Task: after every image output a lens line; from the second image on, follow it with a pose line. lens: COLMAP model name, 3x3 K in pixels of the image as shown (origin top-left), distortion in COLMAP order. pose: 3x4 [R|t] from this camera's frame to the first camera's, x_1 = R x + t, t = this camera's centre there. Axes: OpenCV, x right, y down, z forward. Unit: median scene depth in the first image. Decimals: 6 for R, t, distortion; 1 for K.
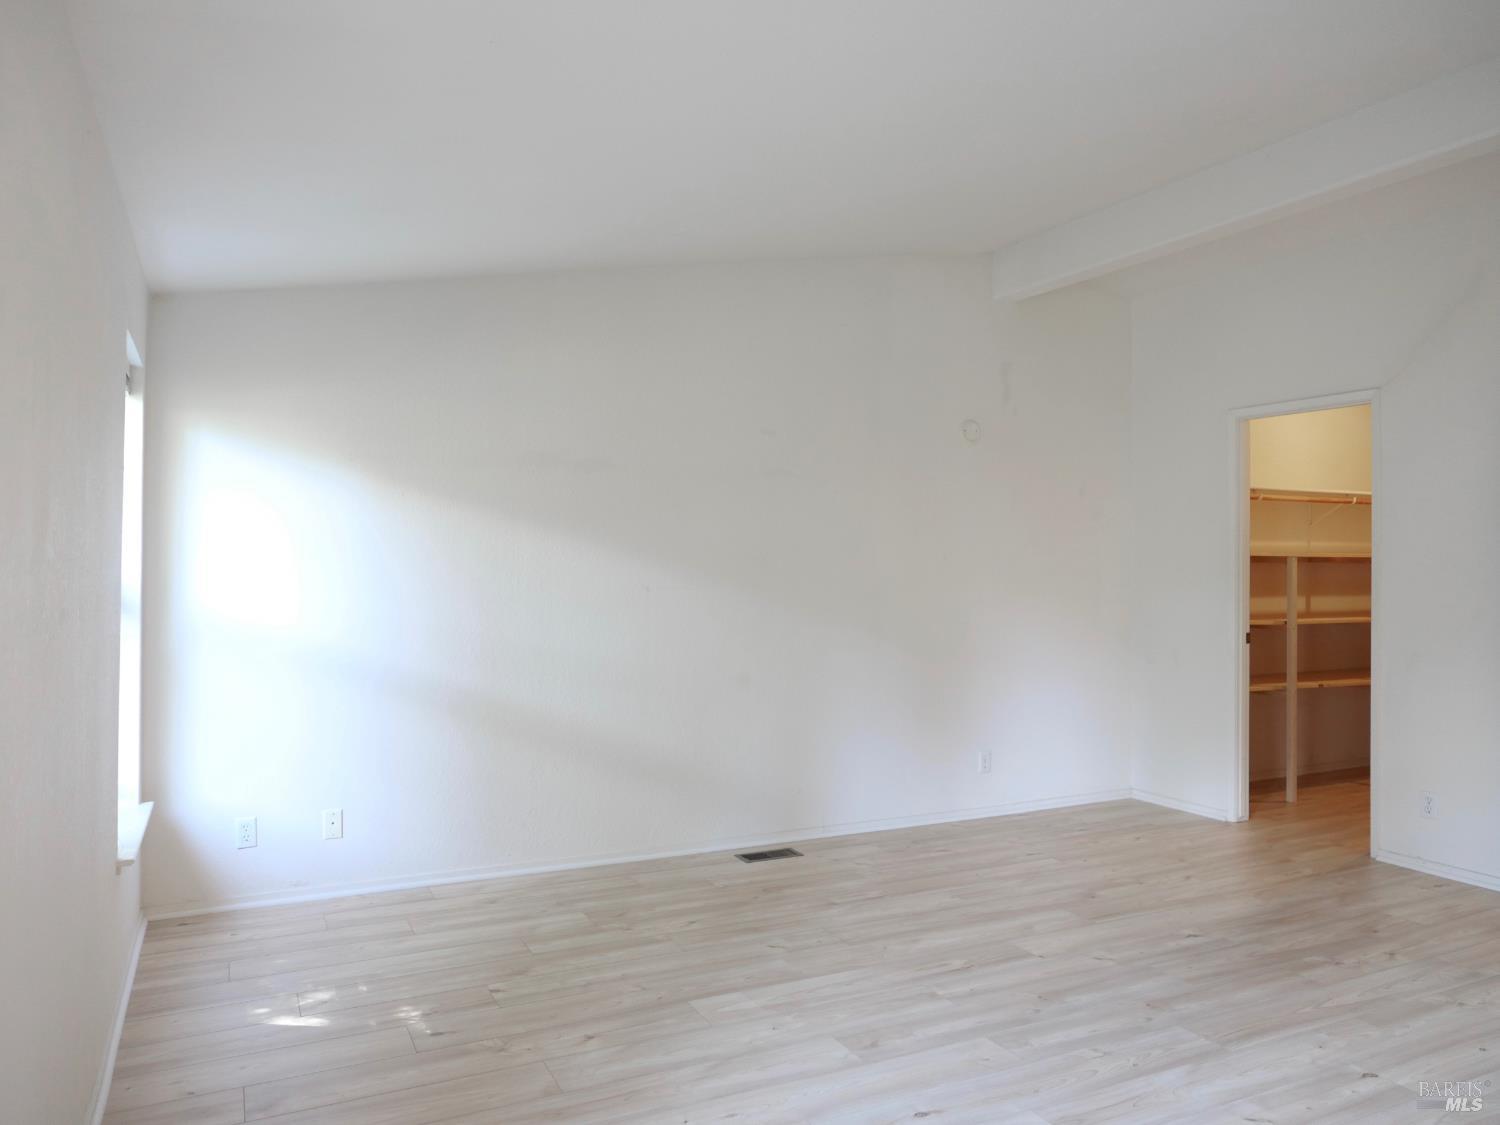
lens RADIAL K [[1070.7, 0, 750.2], [0, 1070.7, 562.8], [0, 0, 1]] dist [-0.014904, -0.000142]
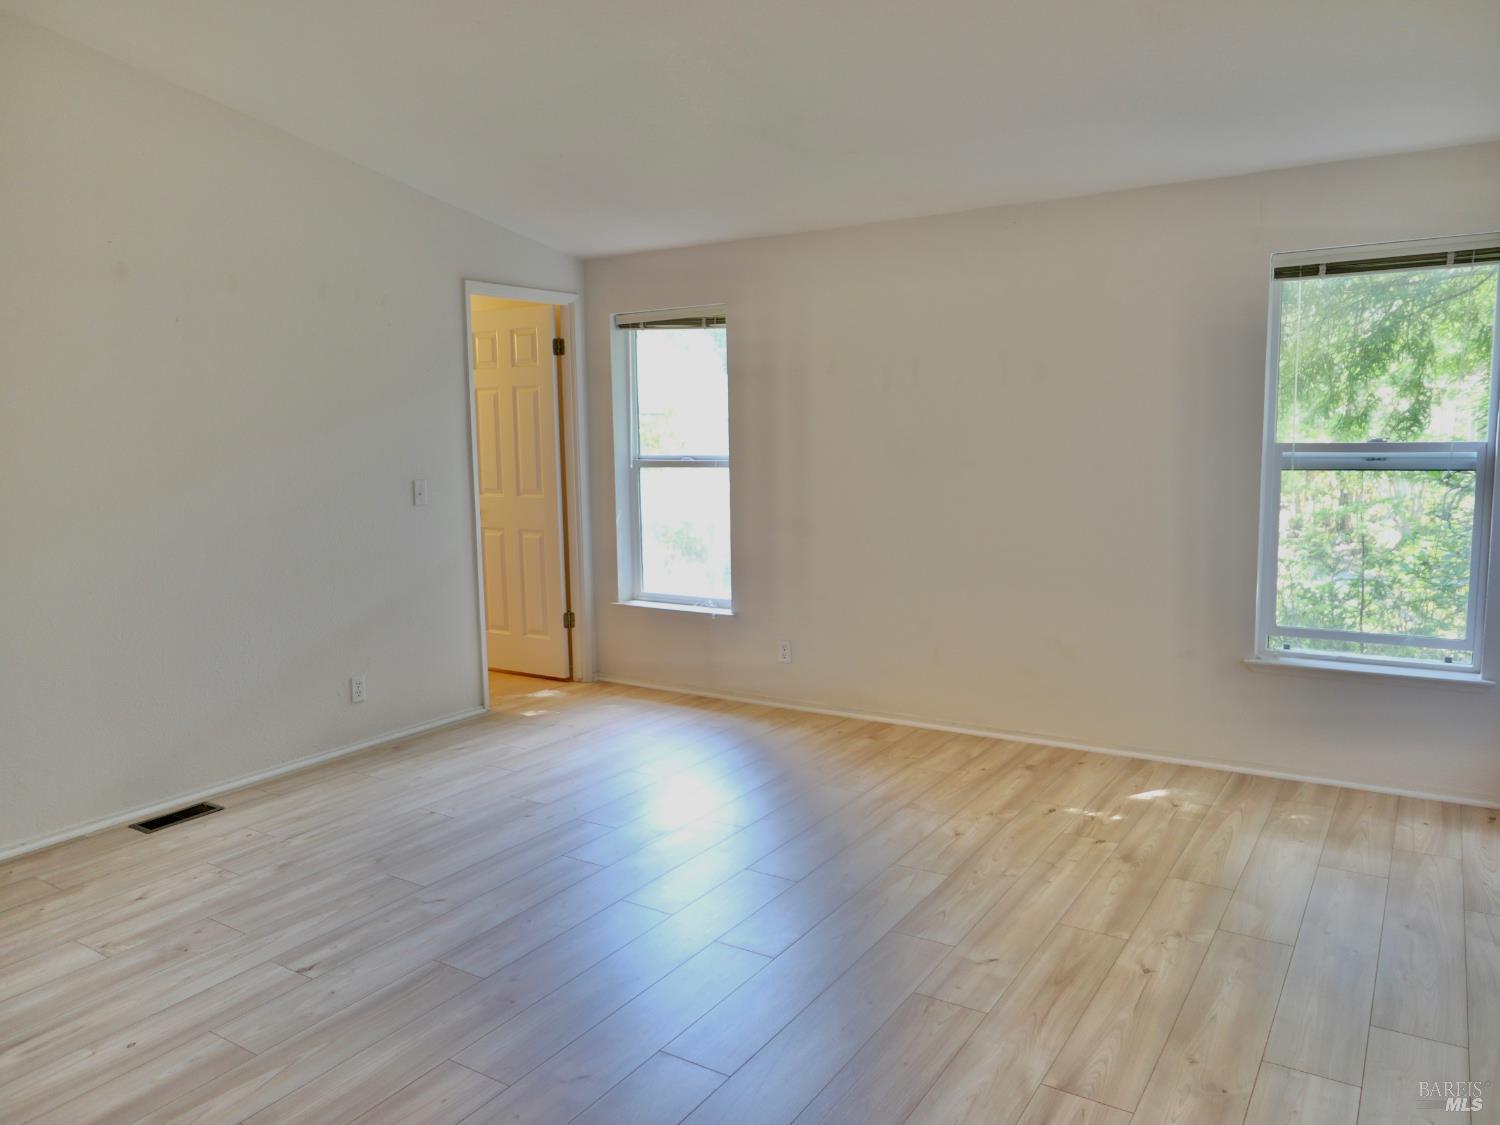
lens RADIAL K [[1070.7, 0, 750.1], [0, 1070.7, 562.3], [0, 0, 1]] dist [-0.014904, -0.000142]
pose [[-0.856163, 0.075355, -0.511181, 0.564262], [0.016396, 0.992772, 0.118887, -0.012057], [0.516445, 0.093405, -0.851211, 1.625260]]
